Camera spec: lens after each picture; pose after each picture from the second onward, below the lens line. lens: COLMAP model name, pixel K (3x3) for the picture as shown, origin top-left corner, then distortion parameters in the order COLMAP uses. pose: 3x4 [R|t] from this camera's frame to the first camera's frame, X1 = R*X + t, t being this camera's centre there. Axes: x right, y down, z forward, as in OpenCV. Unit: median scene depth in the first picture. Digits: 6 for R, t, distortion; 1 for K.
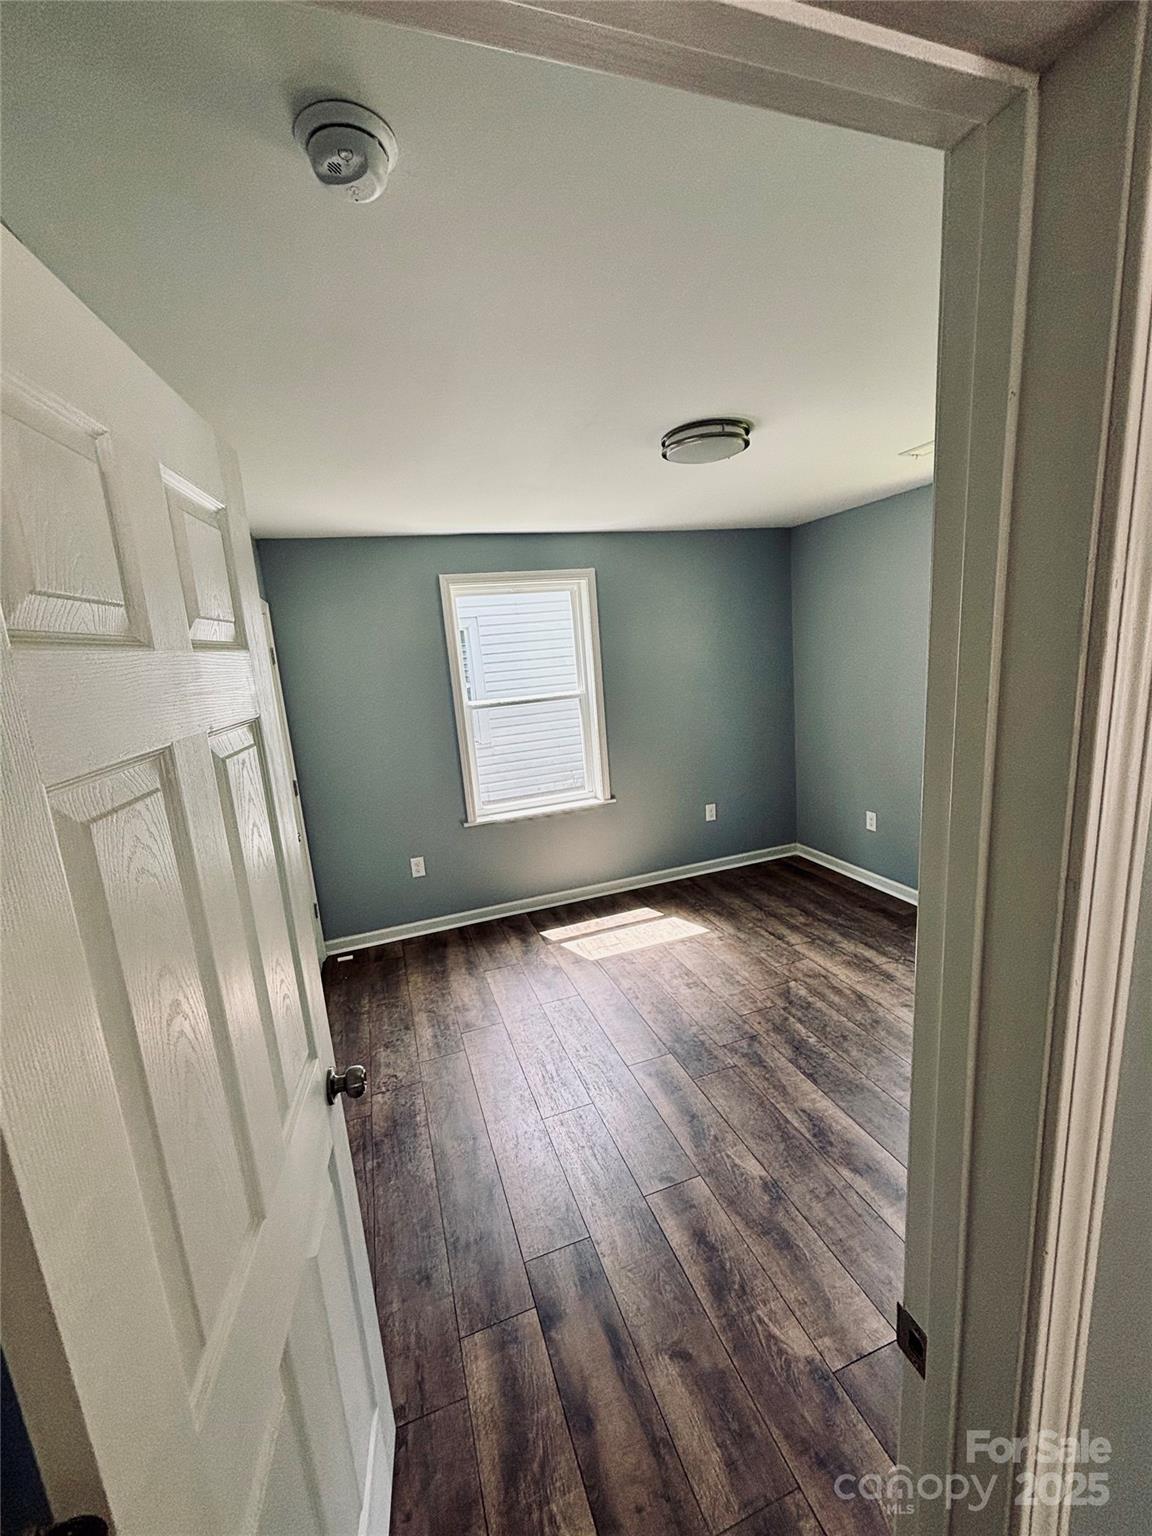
lens RADIAL K [[621.6, 0, 580.5], [0, 621.6, 760.5], [0, 0, 1]] dist [-0.000779, 0.000117]
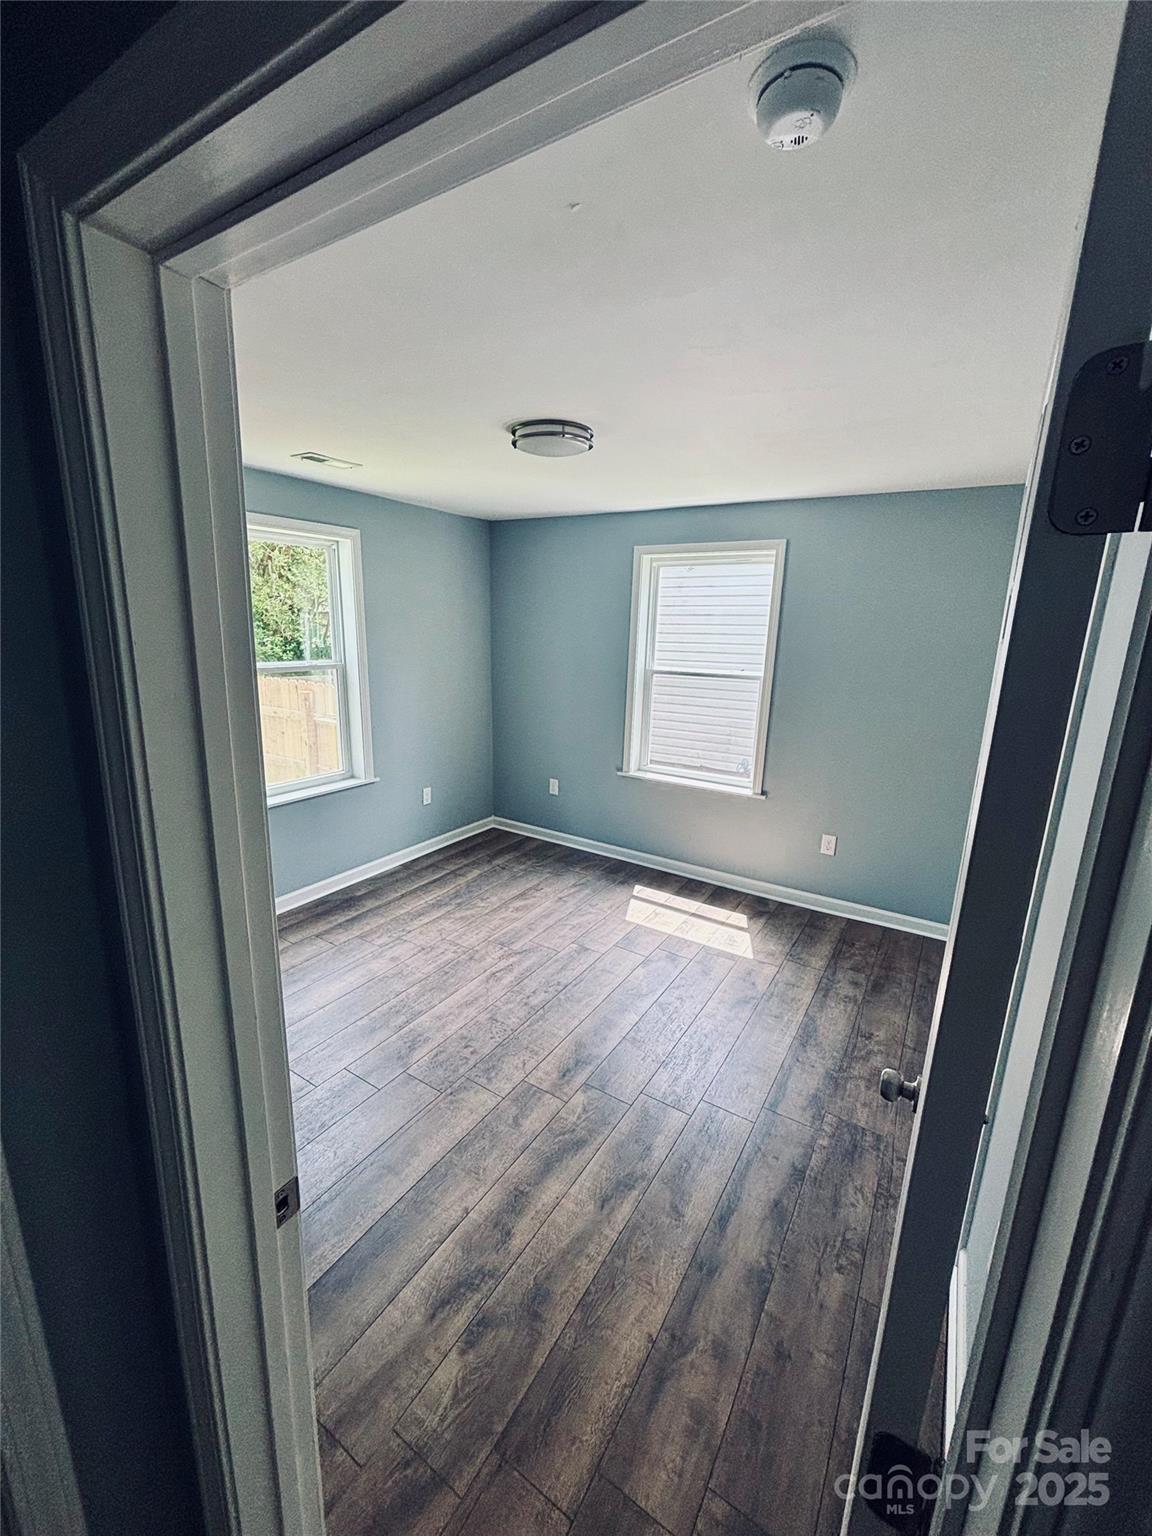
lens RADIAL K [[621.6, 0, 580.6], [0, 621.6, 772.4], [0, 0, 1]] dist [-0.000779, 0.000117]
pose [[0.608408, 0.276470, -0.743911, 0.605857], [-0.213889, 0.959797, 0.181773, -0.086666], [0.764258, 0.048522, 0.643082, 0.211086]]
